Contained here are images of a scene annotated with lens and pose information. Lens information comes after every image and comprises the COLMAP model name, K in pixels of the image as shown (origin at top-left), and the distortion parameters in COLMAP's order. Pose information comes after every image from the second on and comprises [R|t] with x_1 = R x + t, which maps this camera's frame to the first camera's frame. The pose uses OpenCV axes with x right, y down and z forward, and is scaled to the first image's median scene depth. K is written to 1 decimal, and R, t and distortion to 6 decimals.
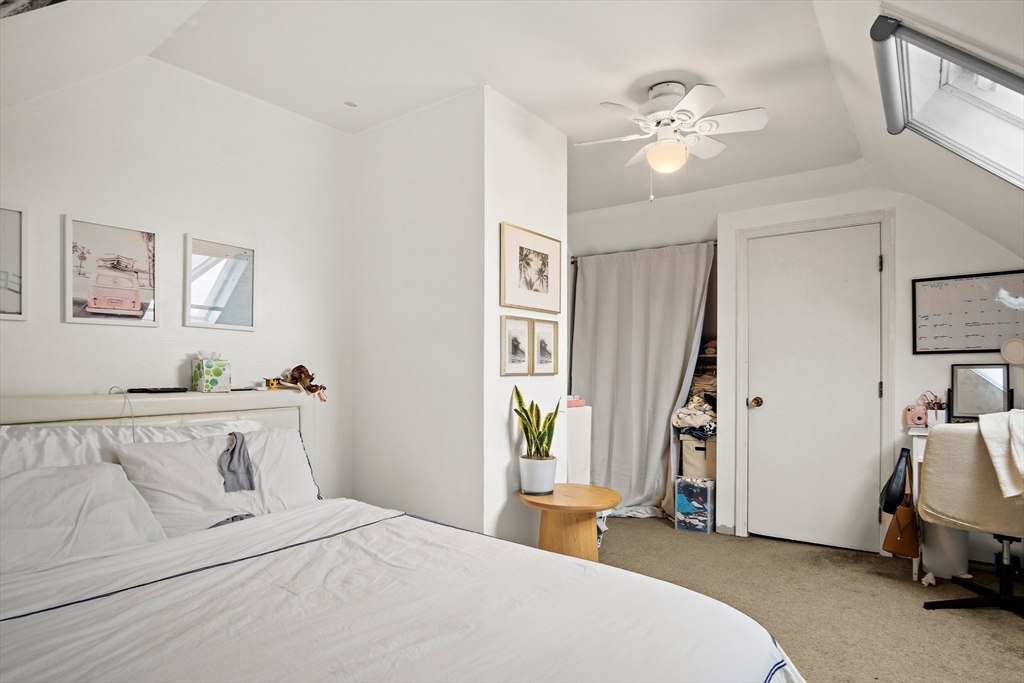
lens RADIAL K [[547.9, 0, 511.8], [0, 547.9, 372.7], [0, 0, 1]] dist [-0.001455, -0.000345]
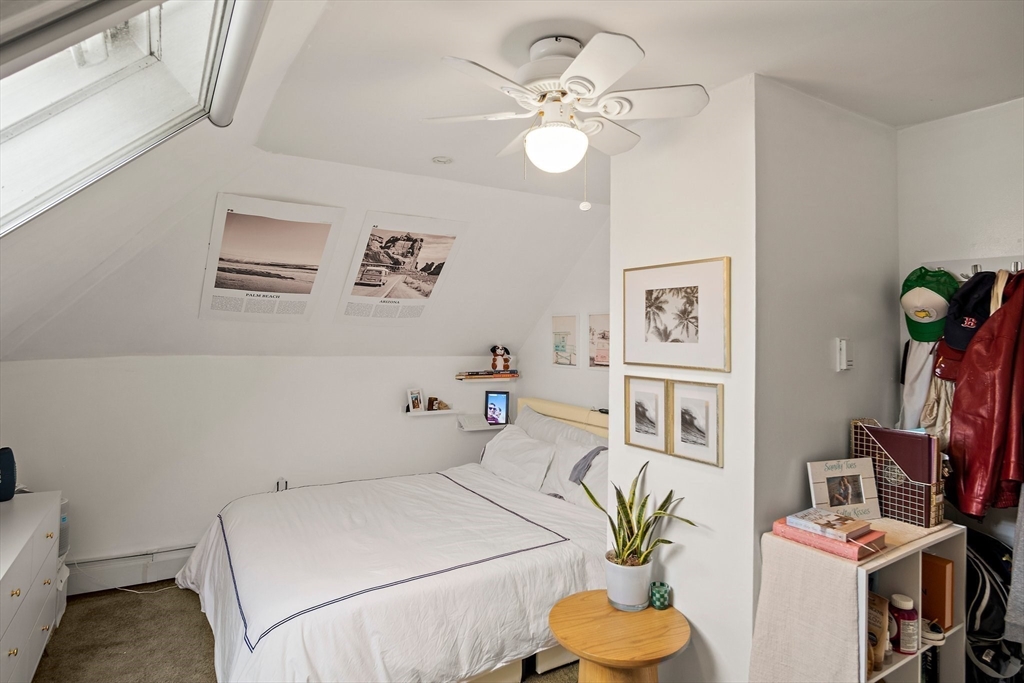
lens RADIAL K [[561.6, 0, 489.4], [0, 561.6, 319.0], [0, 0, 1]] dist [-0.000356, -0.000095]
pose [[-0.372264, -0.034256, -0.927494, 0.865355], [-0.022717, 0.999356, -0.027792, -0.158353], [0.927849, 0.010724, -0.372802, 1.085466]]
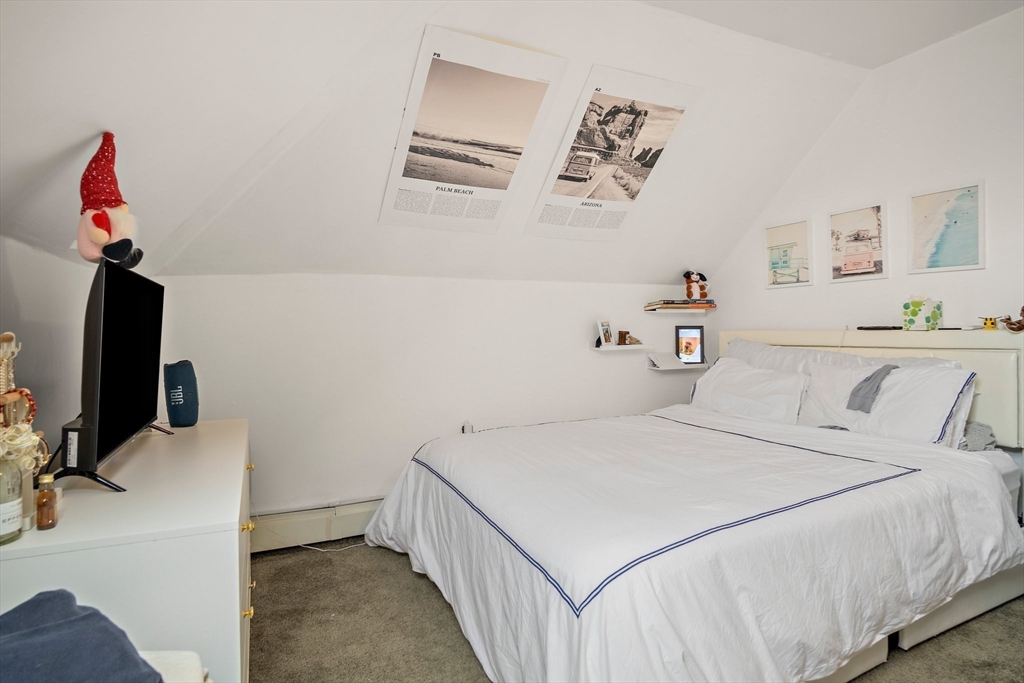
lens RADIAL K [[539.7, 0, 510.9], [0, 539.7, 330.5], [0, 0, 1]] dist [-0.006752, -0.000637]
pose [[-0.439234, 0.007062, -0.898345, 0.726521], [0.010634, 0.999940, 0.002661, 0.021232], [0.898310, -0.008384, -0.439283, 0.662472]]
